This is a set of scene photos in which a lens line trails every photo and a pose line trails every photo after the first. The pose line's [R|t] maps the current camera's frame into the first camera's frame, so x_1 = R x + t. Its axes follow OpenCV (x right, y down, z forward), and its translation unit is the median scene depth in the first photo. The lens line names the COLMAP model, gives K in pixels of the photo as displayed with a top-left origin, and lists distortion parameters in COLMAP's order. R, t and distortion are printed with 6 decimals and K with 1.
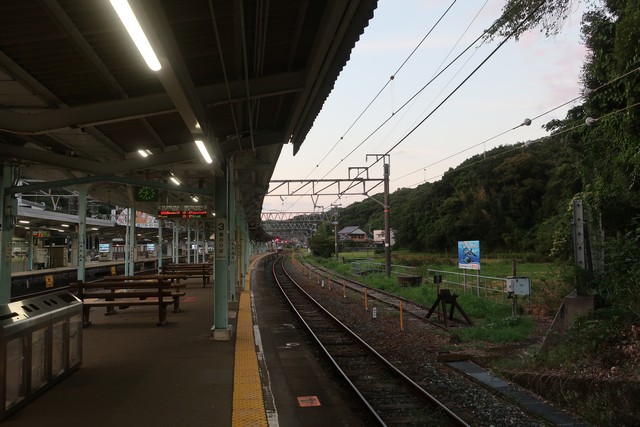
lens RADIAL K [[499.2, 0, 321.8], [0, 499.2, 214.4], [0, 0, 1]] dist [0.004687, 0.002769]
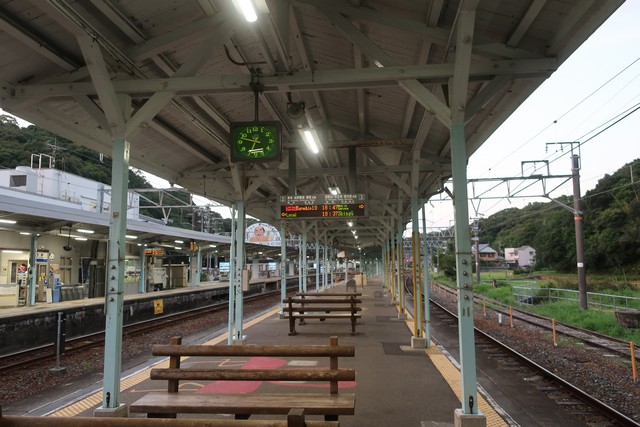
lens RADIAL K [[499.2, 0, 321.8], [0, 499.2, 214.4], [0, 0, 1]] dist [0.004687, 0.002769]
pose [[0.973055, -0.020123, -0.229693, -0.061238], [0.011370, 0.999160, -0.039370, 0.010800], [0.230292, 0.035698, 0.972467, 0.184724]]
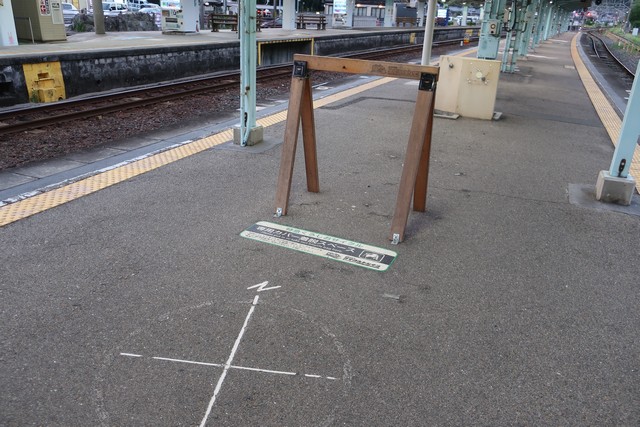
lens RADIAL K [[499.2, 0, 321.8], [0, 499.2, 214.4], [0, 0, 1]] dist [0.004687, 0.002769]
pose [[0.867923, 0.243066, -0.433162, -0.121728], [-0.035551, 0.900243, 0.433933, 0.039230], [0.495425, -0.361221, 0.789983, 0.598597]]
